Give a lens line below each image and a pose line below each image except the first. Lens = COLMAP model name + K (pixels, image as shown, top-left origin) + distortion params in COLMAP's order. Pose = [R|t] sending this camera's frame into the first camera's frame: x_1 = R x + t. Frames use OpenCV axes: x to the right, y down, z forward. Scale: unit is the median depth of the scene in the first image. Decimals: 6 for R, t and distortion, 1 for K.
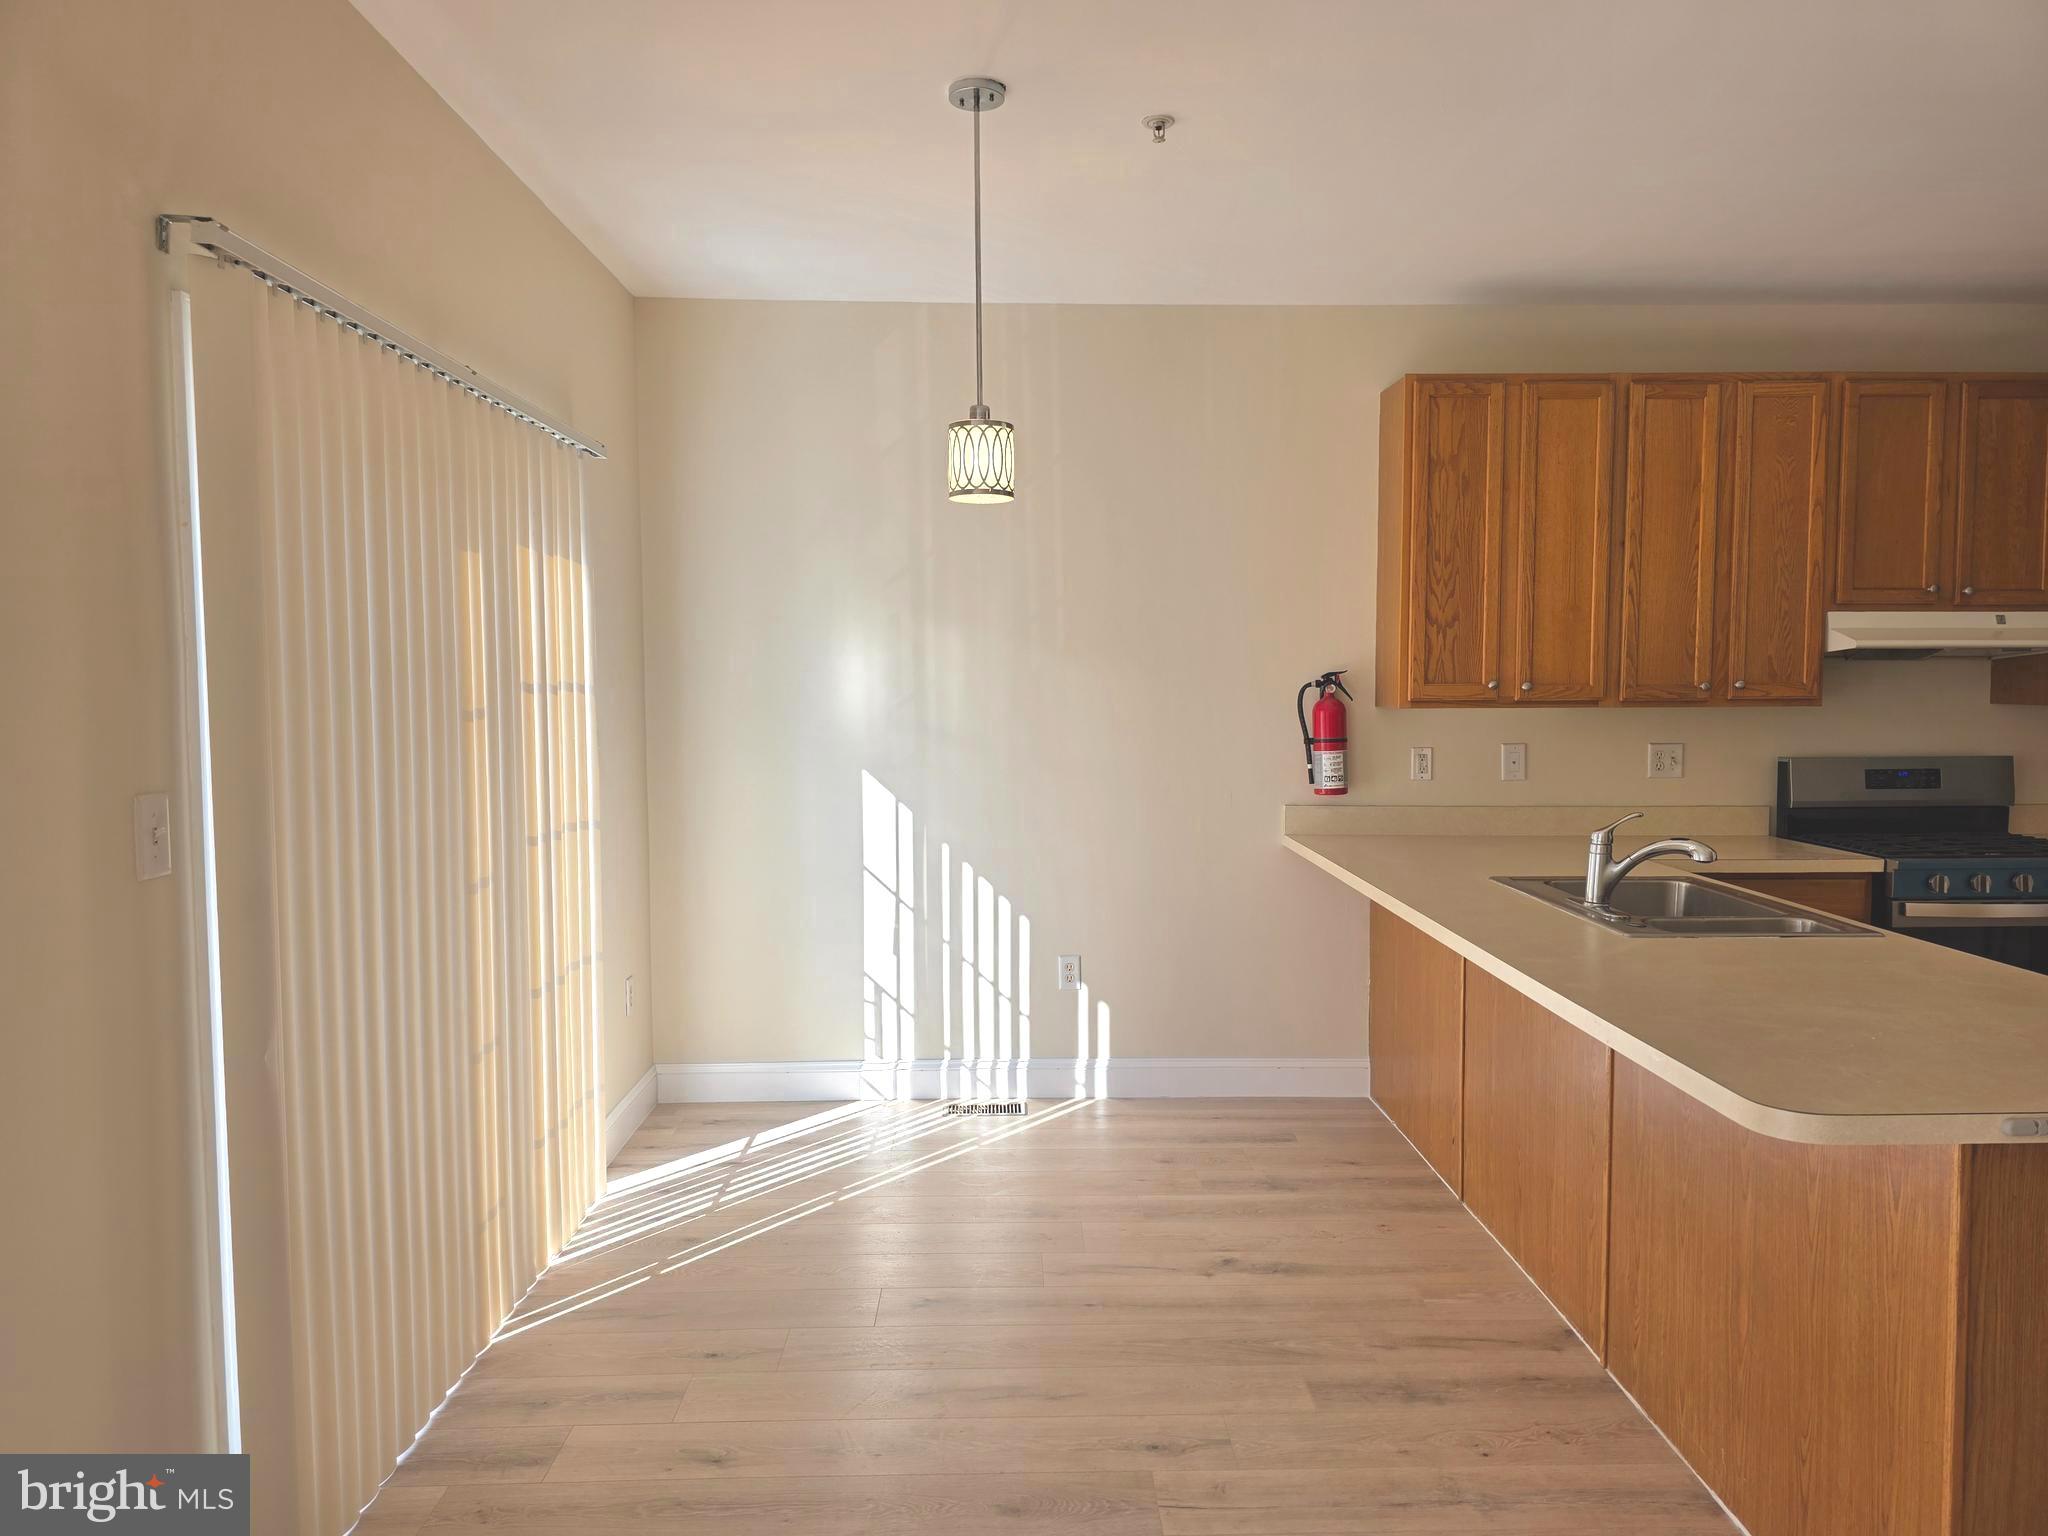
lens RADIAL K [[1375.6, 0, 1026.8], [0, 1375.6, 759.3], [0, 0, 1]] dist [0.059453, -0.058594]
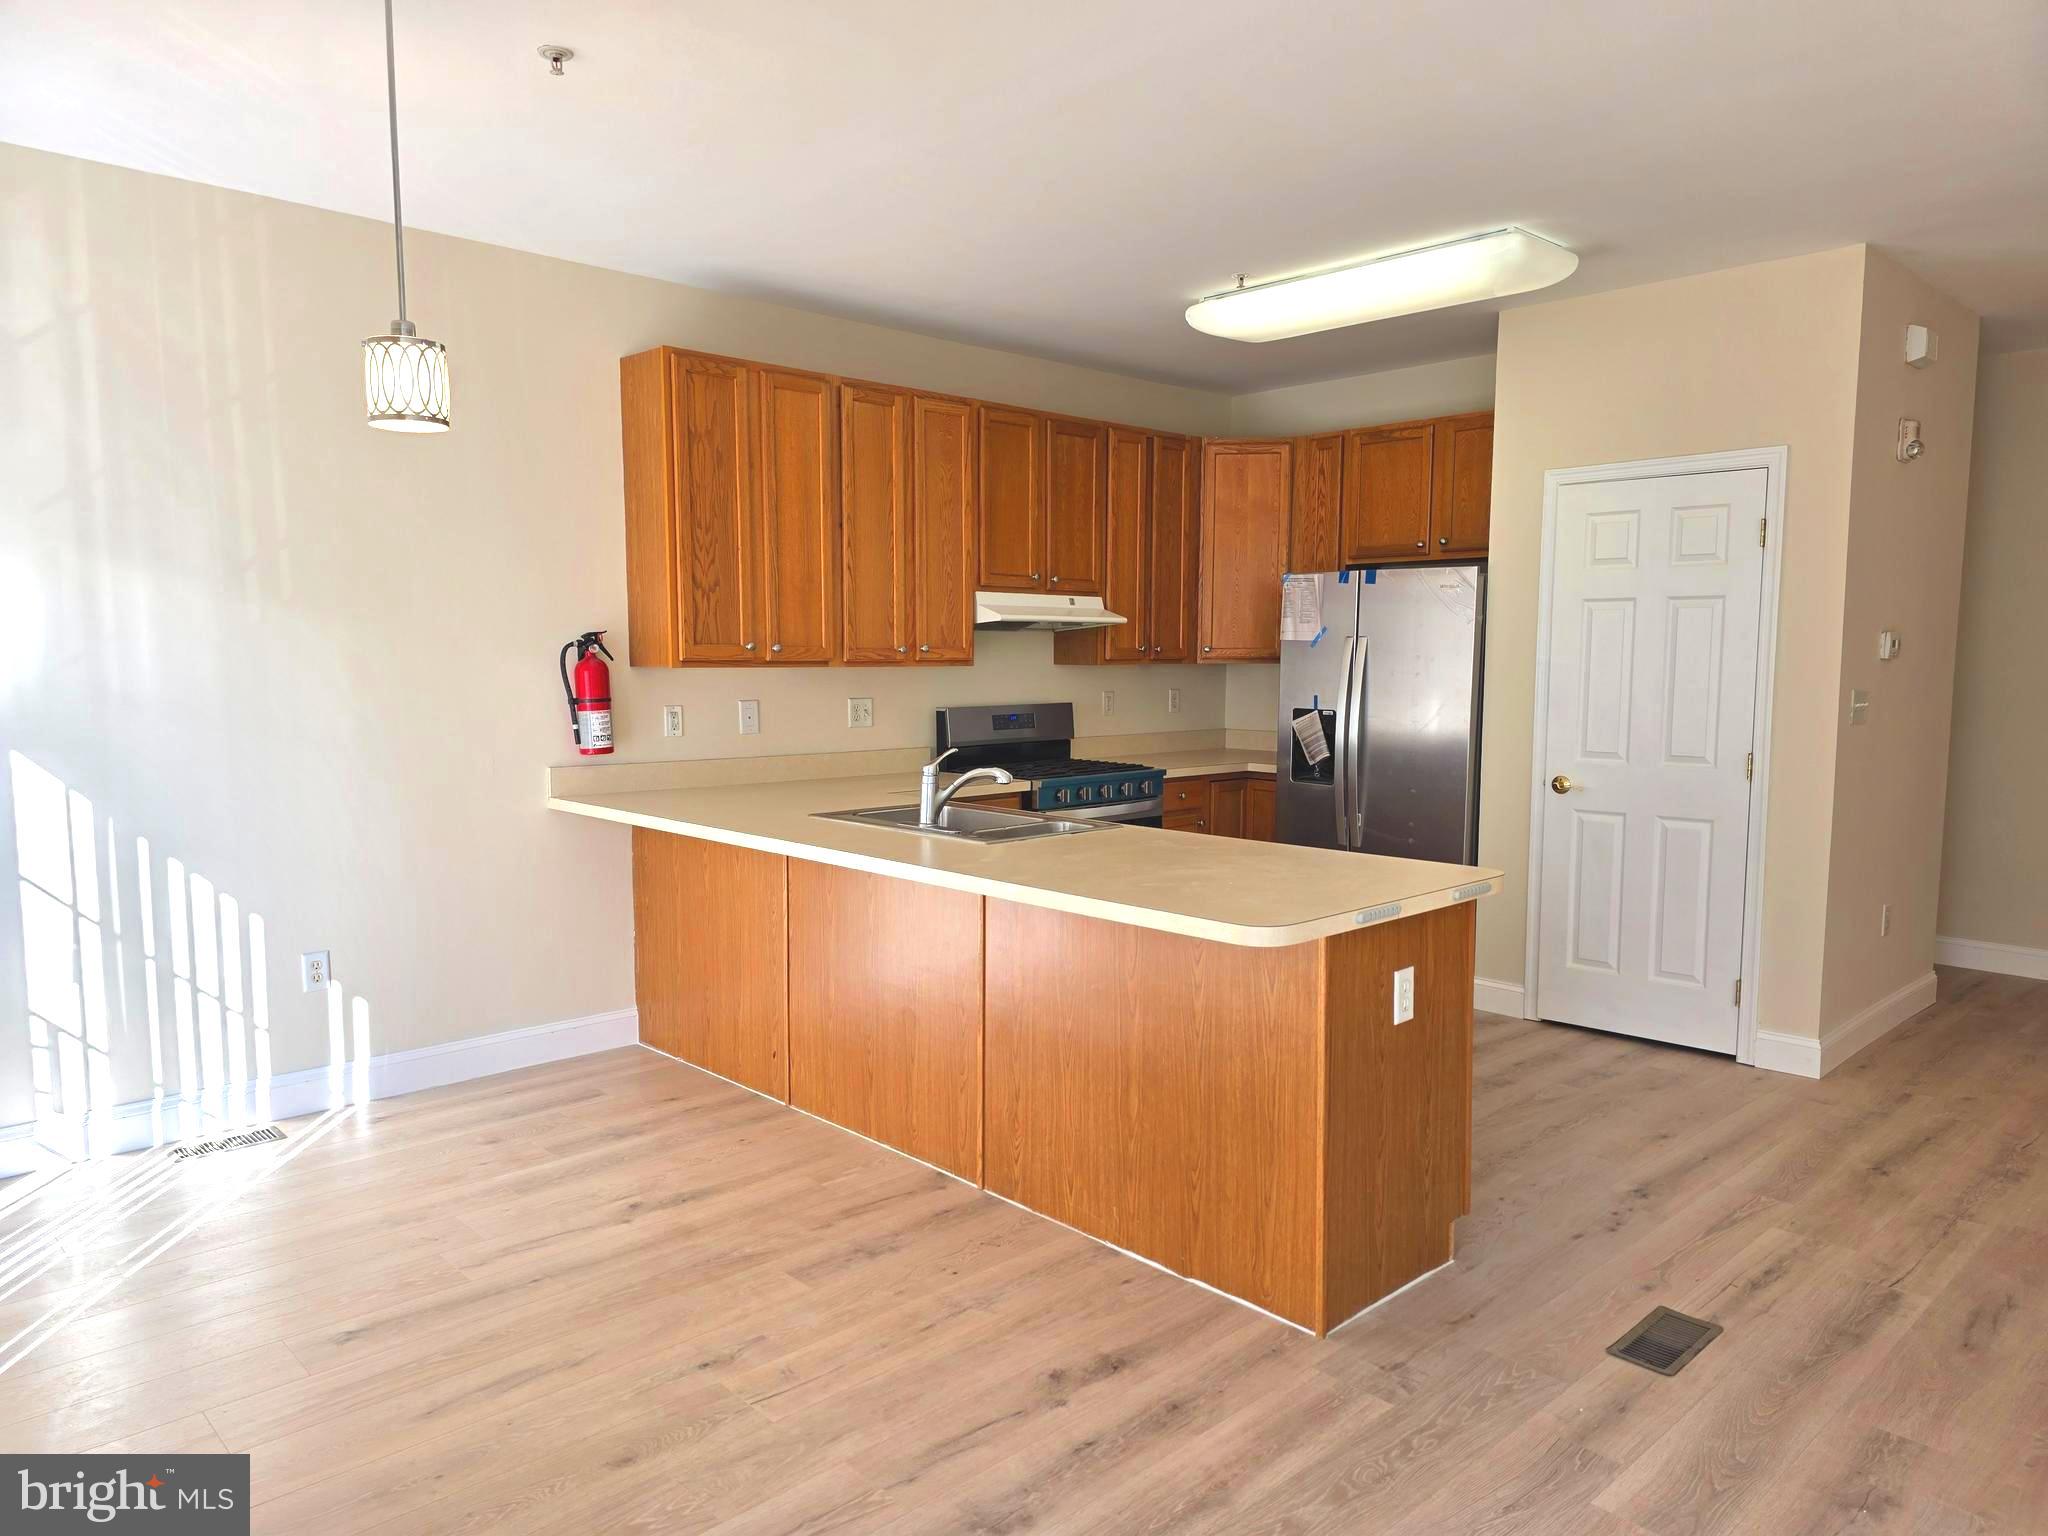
lens RADIAL K [[1375.6, 0, 1030.2], [0, 1375.6, 783.8], [0, 0, 1]] dist [0.059453, -0.058594]
pose [[0.736148, -0.061589, 0.674013, -0.250068], [0.036805, 0.998020, 0.050999, 0.007757], [-0.675820, -0.012736, 0.736957, 0.041755]]
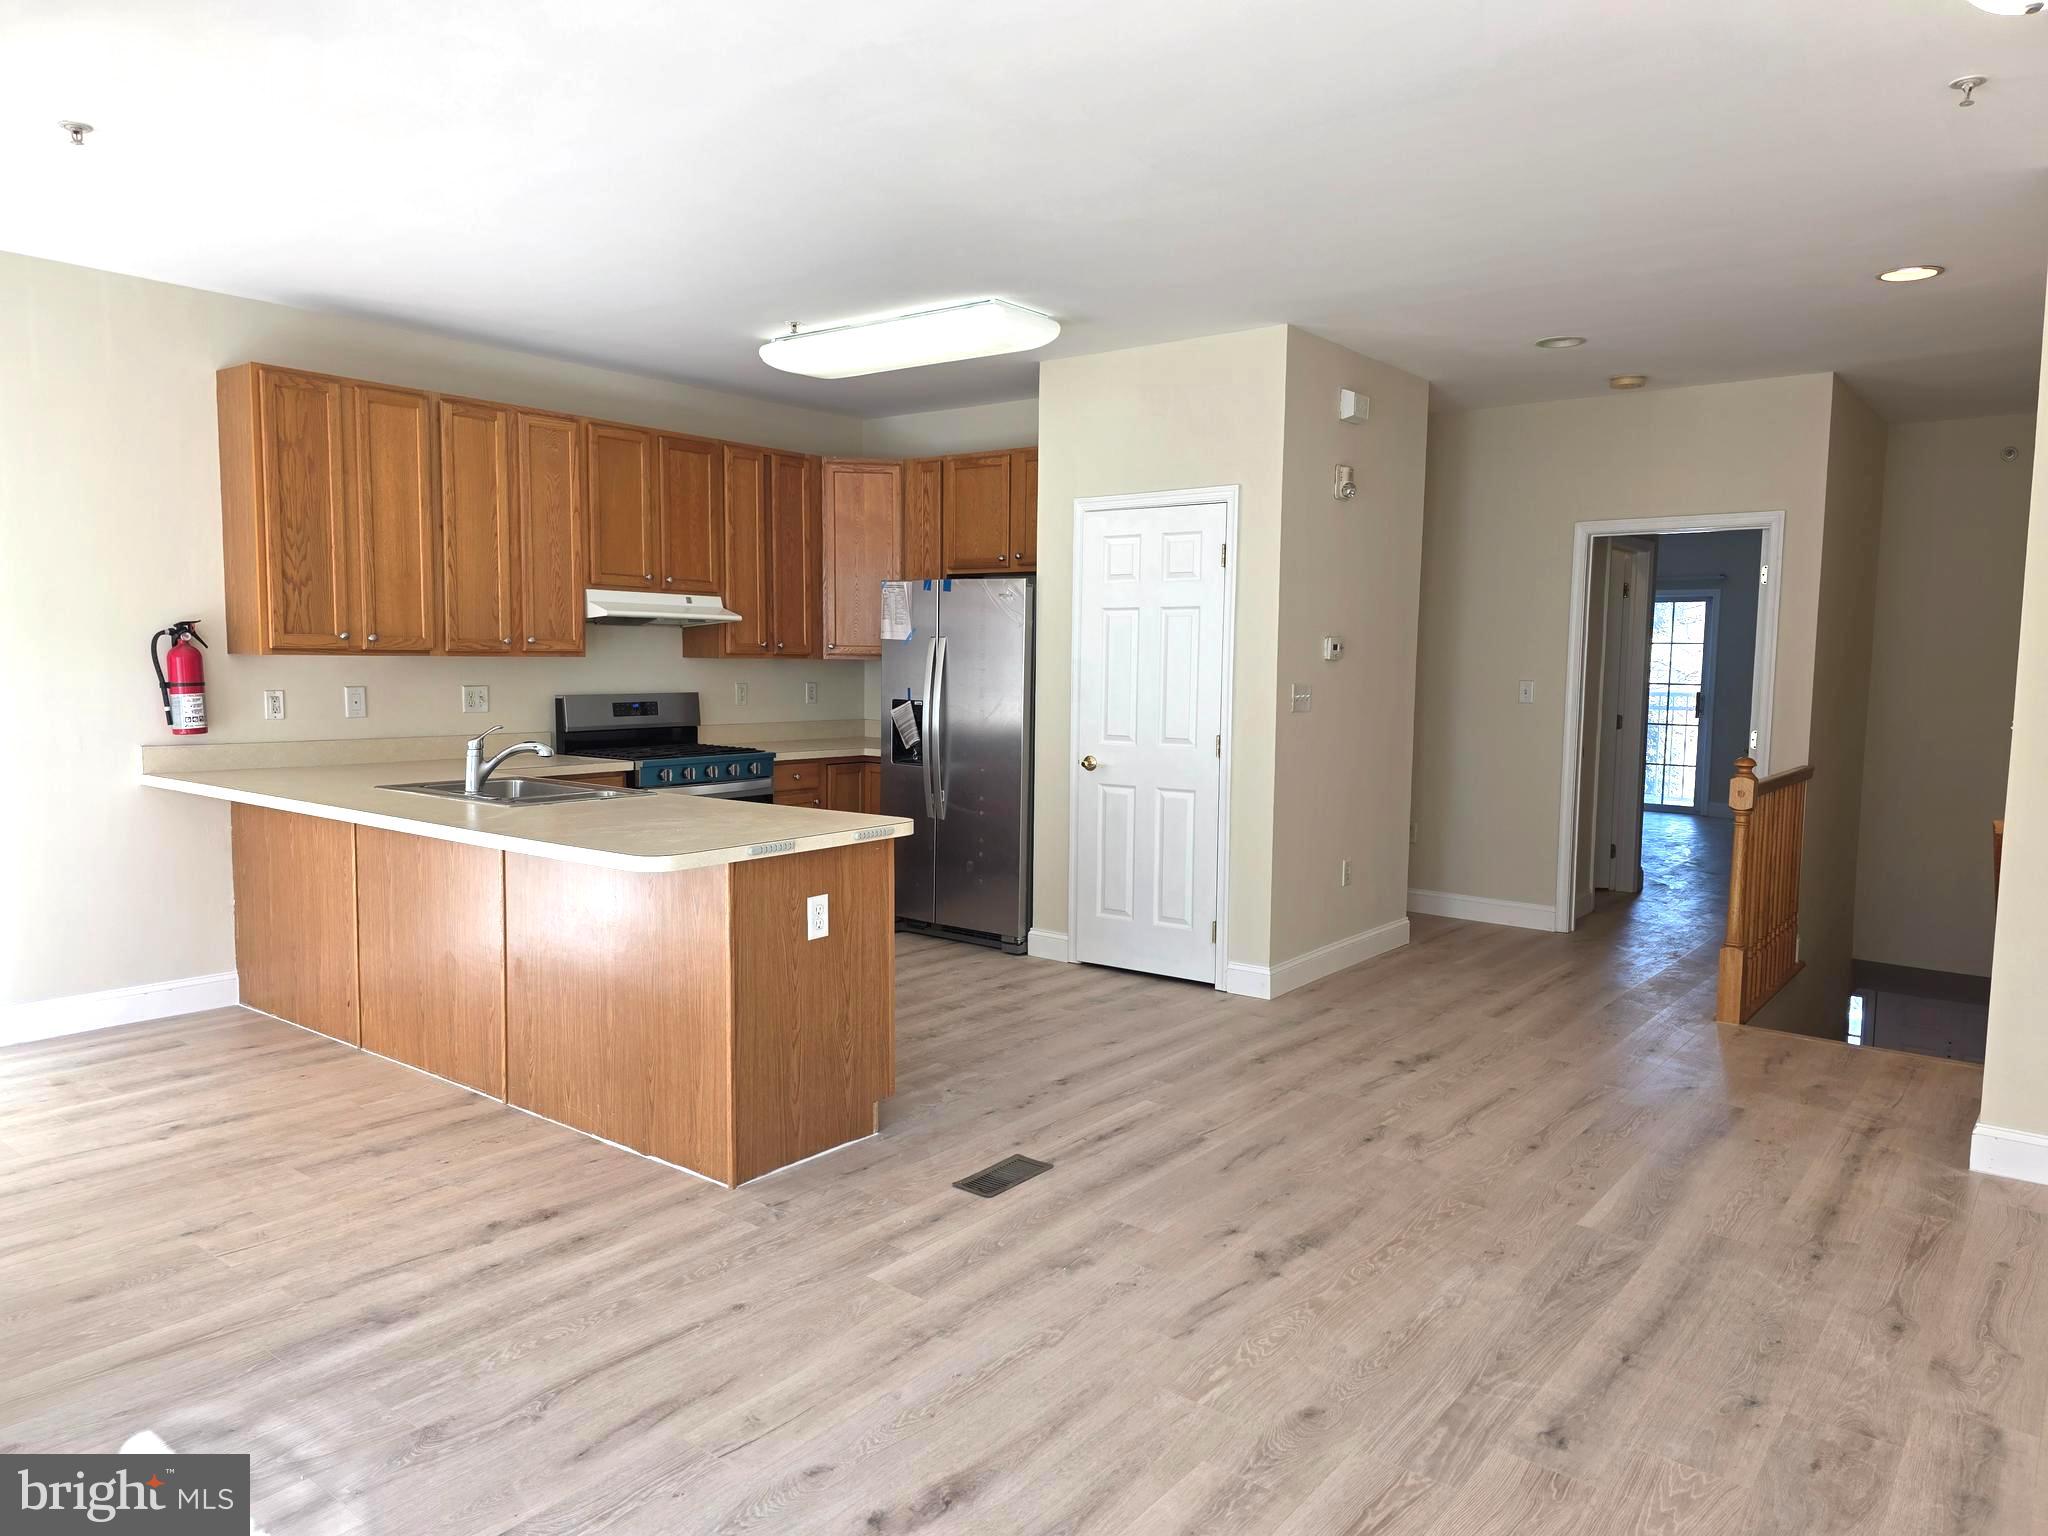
lens RADIAL K [[1375.6, 0, 1040.0], [0, 1375.6, 771.1], [0, 0, 1]] dist [0.059453, -0.058594]
pose [[0.630375, -0.056287, 0.774248, -0.229784], [0.033307, 0.998410, 0.045466, 0.029158], [-0.775576, -0.002873, 0.631248, -0.236369]]
